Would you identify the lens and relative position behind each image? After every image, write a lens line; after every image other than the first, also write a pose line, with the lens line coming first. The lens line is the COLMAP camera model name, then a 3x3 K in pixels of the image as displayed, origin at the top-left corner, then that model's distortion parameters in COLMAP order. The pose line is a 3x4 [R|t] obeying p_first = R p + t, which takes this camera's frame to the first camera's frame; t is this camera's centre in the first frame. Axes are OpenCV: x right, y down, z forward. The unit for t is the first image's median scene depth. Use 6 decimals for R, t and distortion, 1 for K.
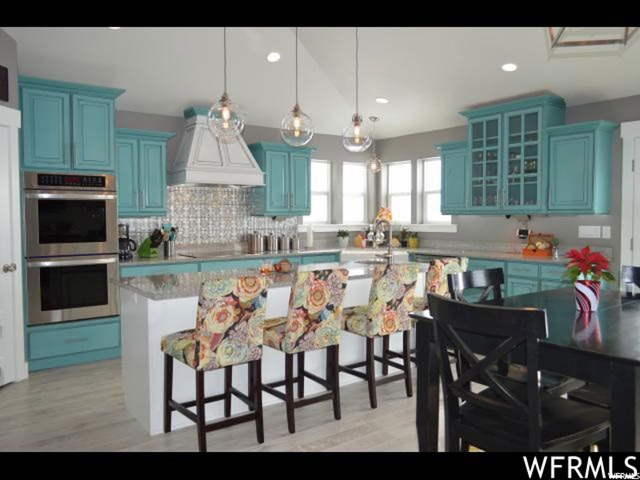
lens RADIAL K [[507.9, 0, 321.6], [0, 507.9, 238.2], [0, 0, 1]] dist [-0.009156, -0.004121]
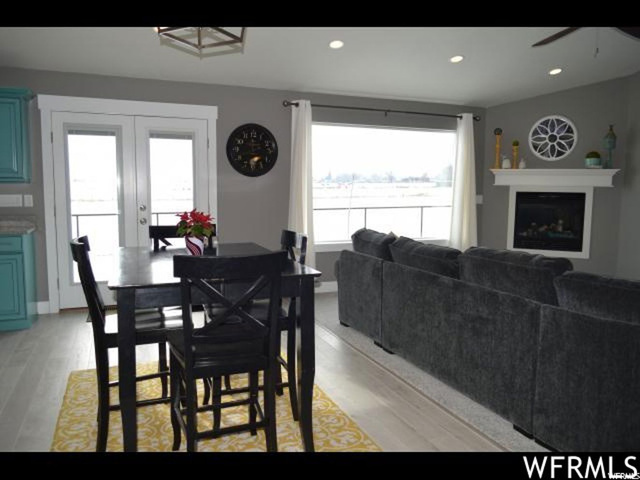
lens RADIAL K [[507.9, 0, 322.6], [0, 507.9, 238.2], [0, 0, 1]] dist [-0.009156, -0.004121]
pose [[0.260378, -0.087003, 0.961579, -0.248137], [0.032224, 0.996160, 0.081406, -0.000622], [-0.964969, 0.009790, 0.262182, 0.155795]]
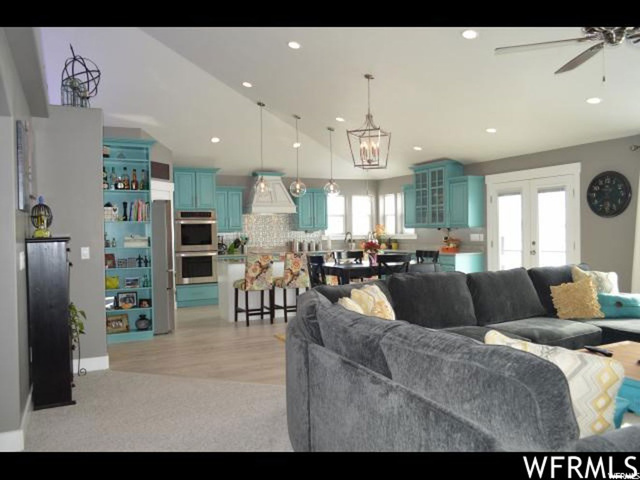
lens RADIAL K [[507.9, 0, 321.7], [0, 507.9, 236.1], [0, 0, 1]] dist [-0.009156, -0.004121]
pose [[0.983101, -0.010569, -0.182761, 0.317793], [0.005188, 0.999539, -0.029898, 0.030990], [0.182993, 0.028445, 0.982703, -0.767255]]
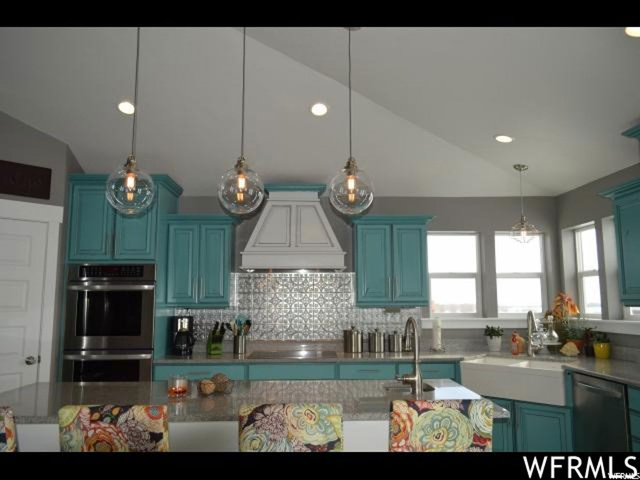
lens RADIAL K [[507.9, 0, 320.6], [0, 507.9, 236.5], [0, 0, 1]] dist [-0.009156, -0.004121]
pose [[0.820433, -0.072241, -0.567160, 0.334453], [-0.023761, 0.986820, -0.160067, -0.027739], [0.571248, 0.144801, 0.807904, 0.364003]]
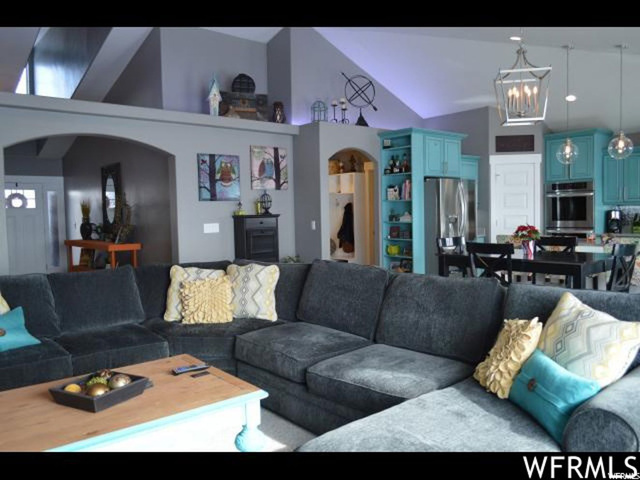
lens RADIAL K [[507.9, 0, 324.0], [0, 507.9, 234.9], [0, 0, 1]] dist [-0.009156, -0.004121]
pose [[0.022692, 0.051767, -0.998401, 1.079046], [-0.021610, 0.998451, 0.051278, -0.011874], [0.999509, 0.020411, 0.023776, 0.077549]]
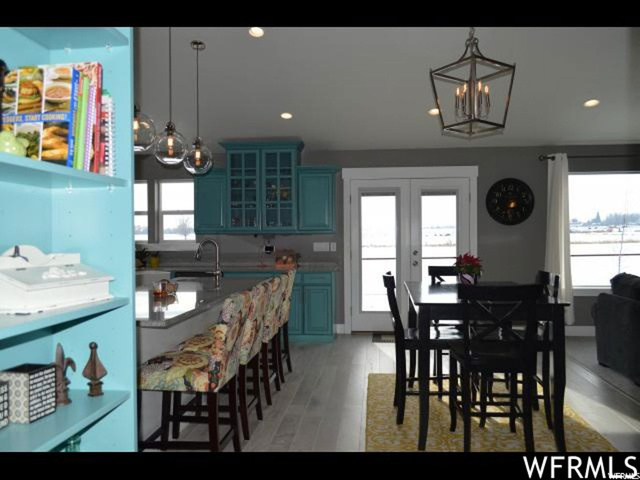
lens RADIAL K [[507.9, 0, 323.0], [0, 507.9, 236.2], [0, 0, 1]] dist [-0.009156, -0.004121]
pose [[0.679652, -0.002586, 0.733530, -0.424660], [0.034631, 0.998992, -0.028566, -0.002375], [-0.732717, 0.044817, 0.679056, 0.089097]]
